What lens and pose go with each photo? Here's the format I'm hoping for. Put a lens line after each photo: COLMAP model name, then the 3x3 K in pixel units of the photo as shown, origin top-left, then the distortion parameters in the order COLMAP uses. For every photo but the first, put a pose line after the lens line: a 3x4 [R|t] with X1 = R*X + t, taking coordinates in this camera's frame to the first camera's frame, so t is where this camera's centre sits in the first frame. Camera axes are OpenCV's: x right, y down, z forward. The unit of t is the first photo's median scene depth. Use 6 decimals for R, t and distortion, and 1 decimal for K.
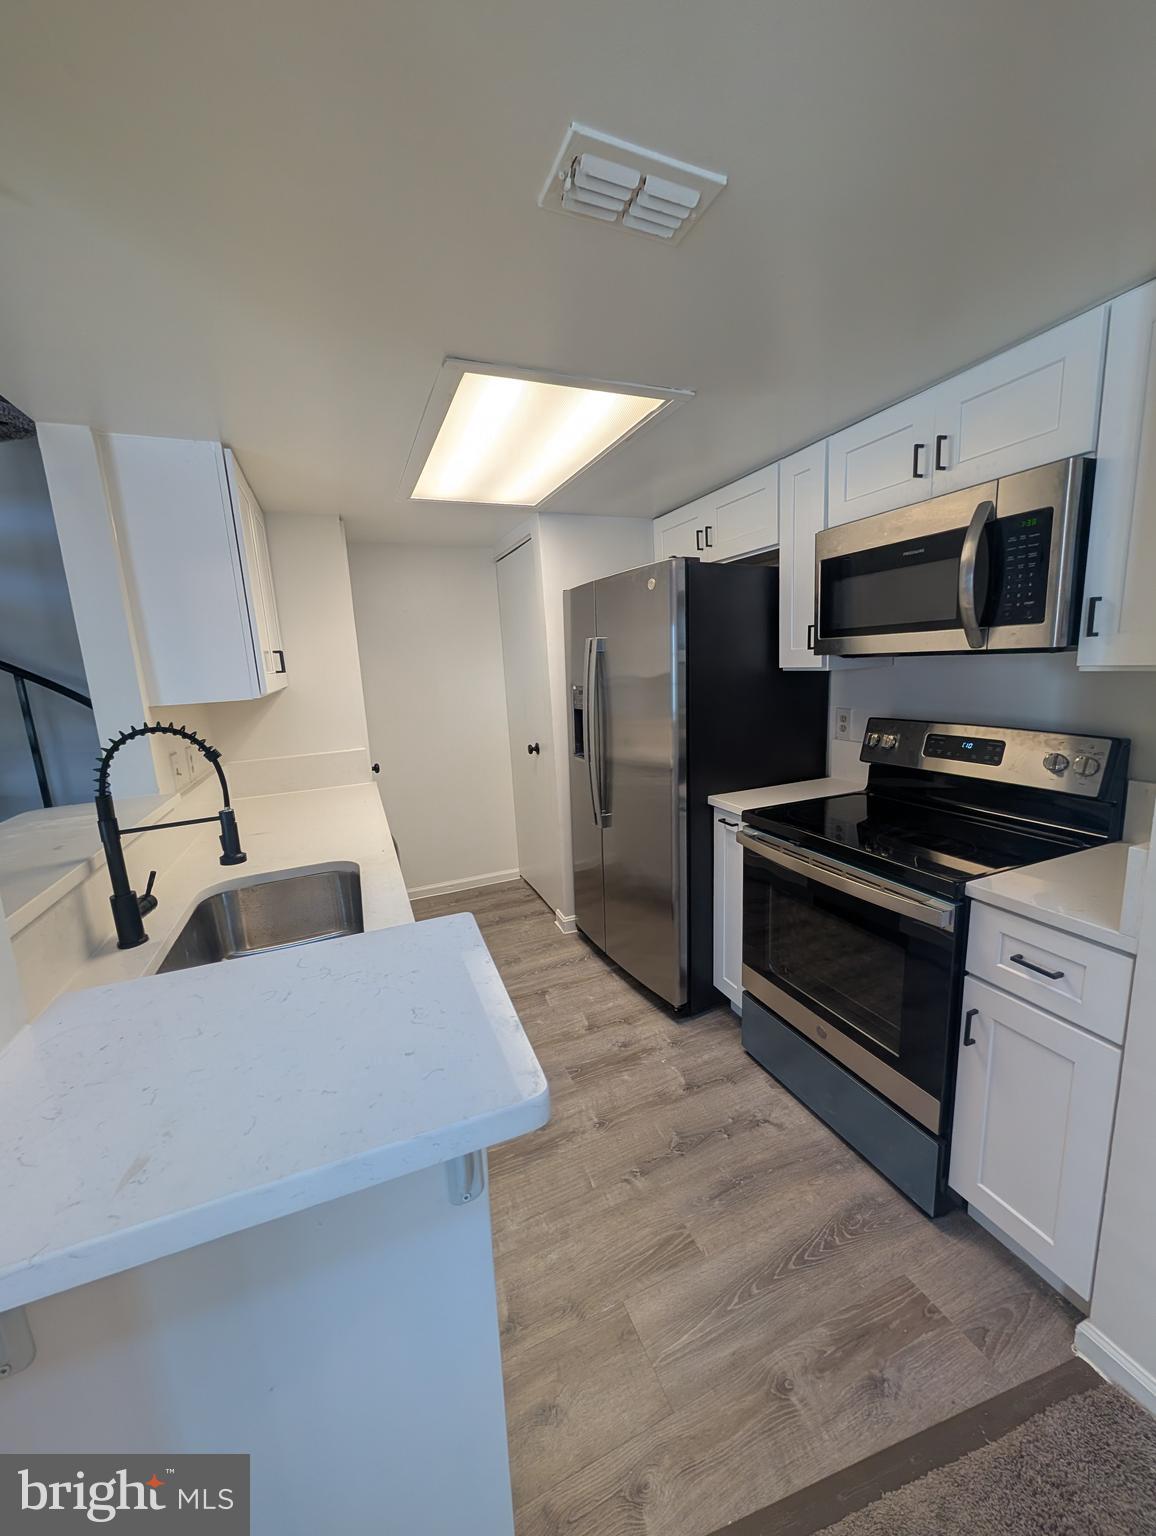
lens RADIAL K [[576.9, 0, 579.3], [0, 576.9, 767.9], [0, 0, 1]] dist [-0.003849, 0.000788]
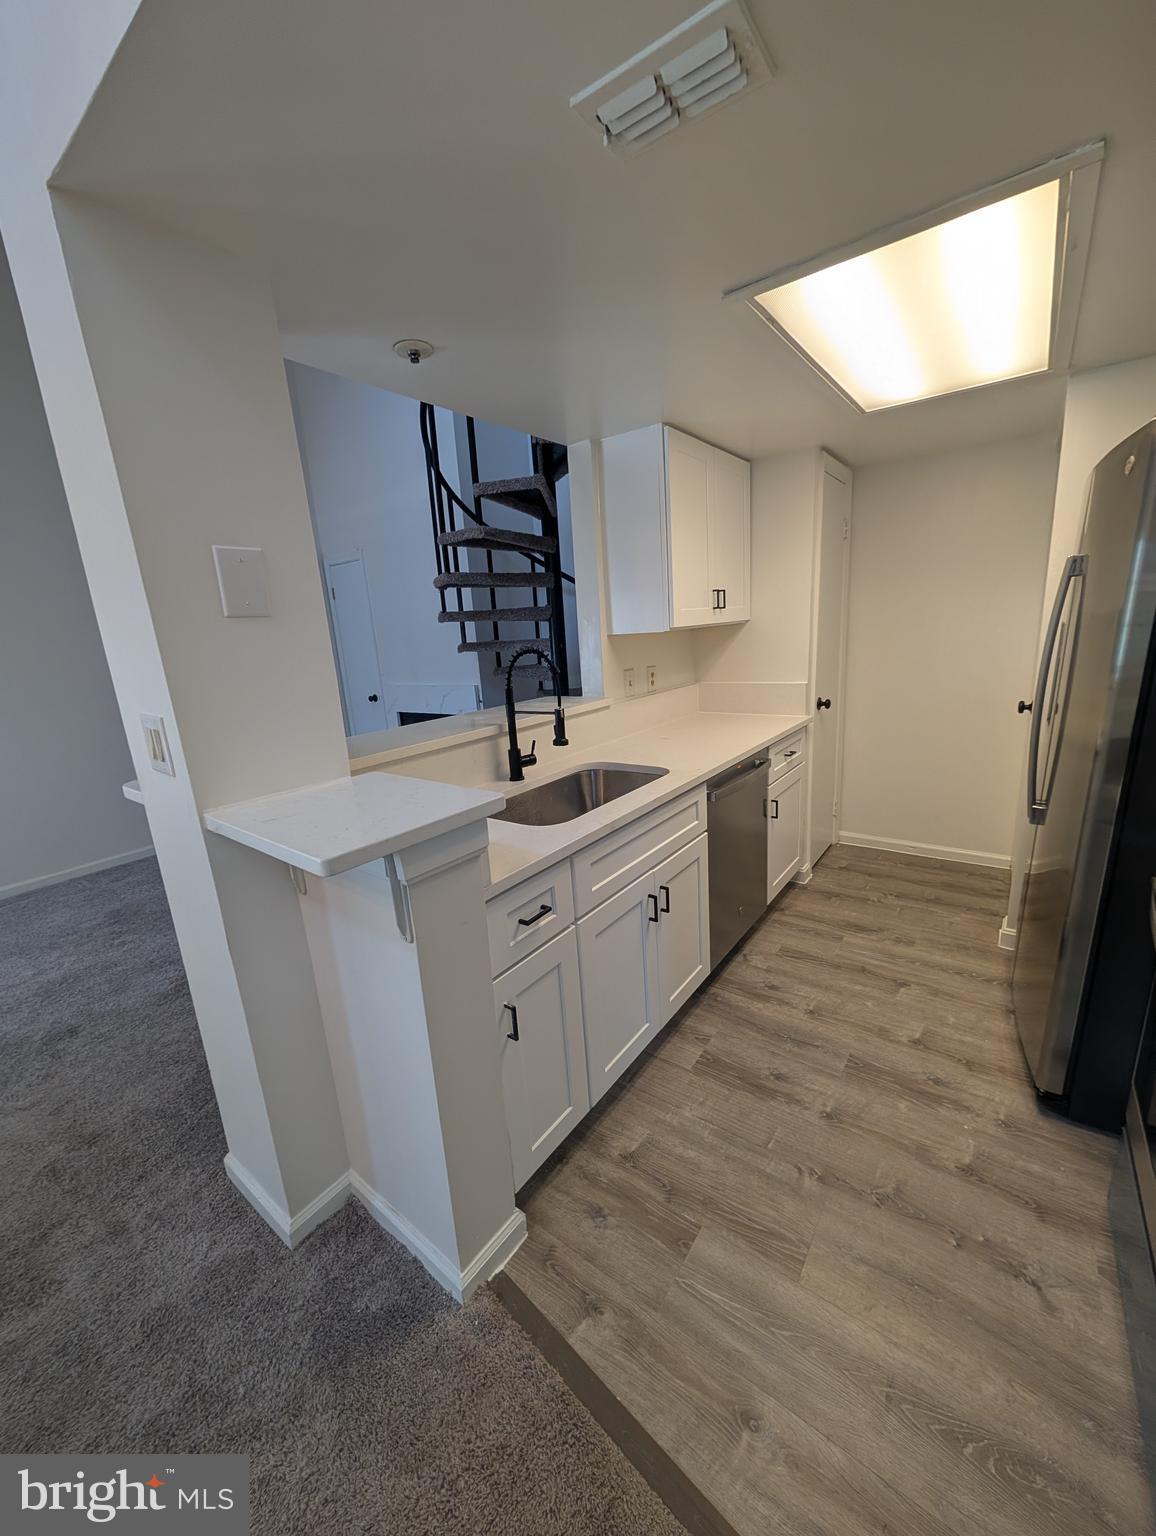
lens RADIAL K [[576.9, 0, 583.5], [0, 576.9, 767.4], [0, 0, 1]] dist [-0.003849, 0.000788]
pose [[0.518276, 0.221747, -0.825965, 0.506548], [-0.121466, 0.975095, 0.185566, -0.047050], [0.846544, 0.004152, 0.532303, 0.197364]]
